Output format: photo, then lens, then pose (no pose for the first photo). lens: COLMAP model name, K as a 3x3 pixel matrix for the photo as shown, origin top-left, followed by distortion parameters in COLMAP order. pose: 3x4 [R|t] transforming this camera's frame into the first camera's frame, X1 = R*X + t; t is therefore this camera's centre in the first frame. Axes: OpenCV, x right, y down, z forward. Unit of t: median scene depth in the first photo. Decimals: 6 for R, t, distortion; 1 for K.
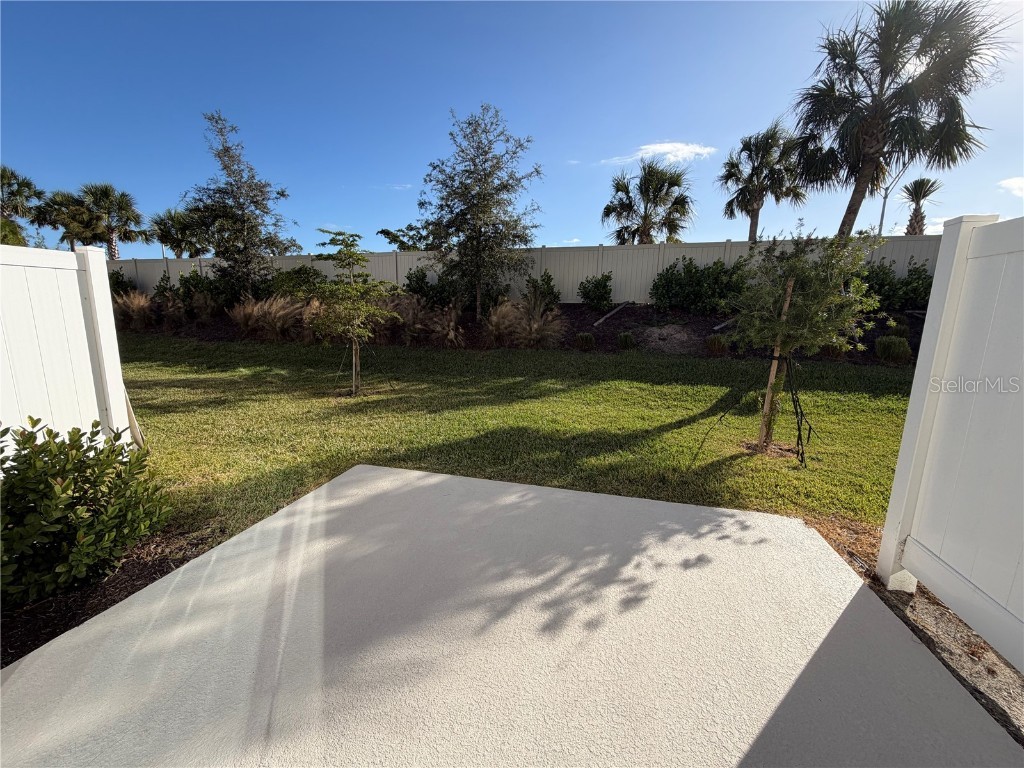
lens RADIAL K [[406.6, 0, 509.1], [0, 406.6, 383.0], [0, 0, 1]] dist [-0.001907, -0.000165]
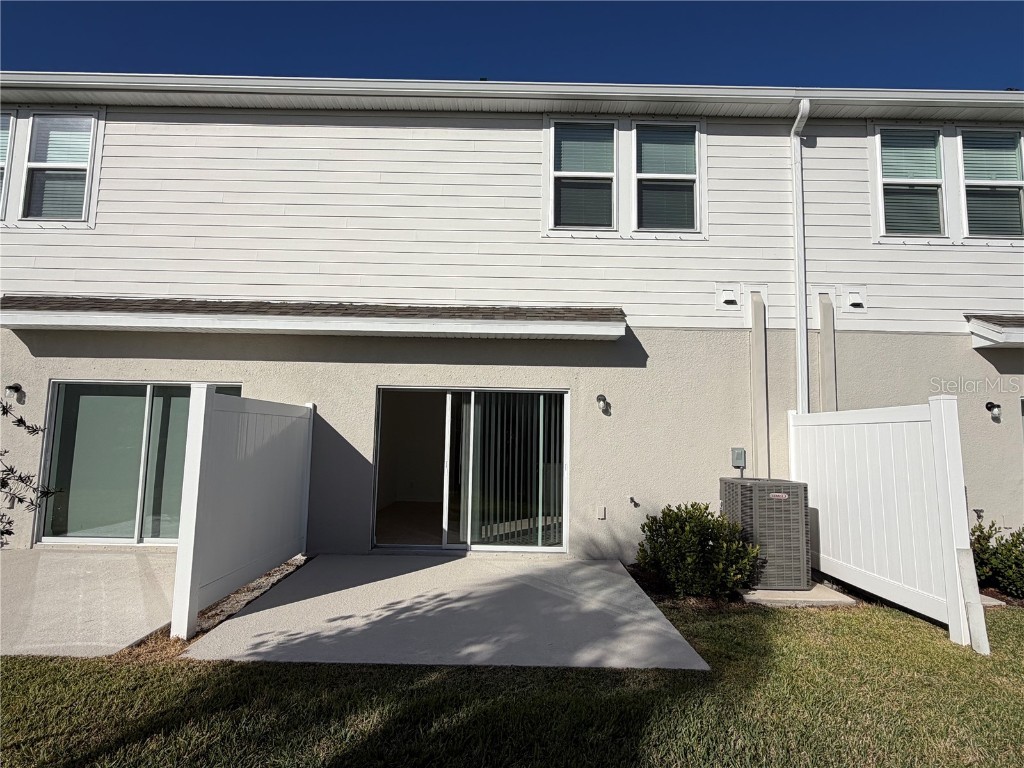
lens RADIAL K [[549.8, 0, 508.7], [0, 549.8, 382.1], [0, 0, 1]] dist [-0.001242, -0.000715]
pose [[-0.971622, -0.056765, -0.229626, 0.332935], [-0.071842, 0.995738, 0.057834, -0.494080], [0.225365, 0.072690, -0.971559, 2.675236]]
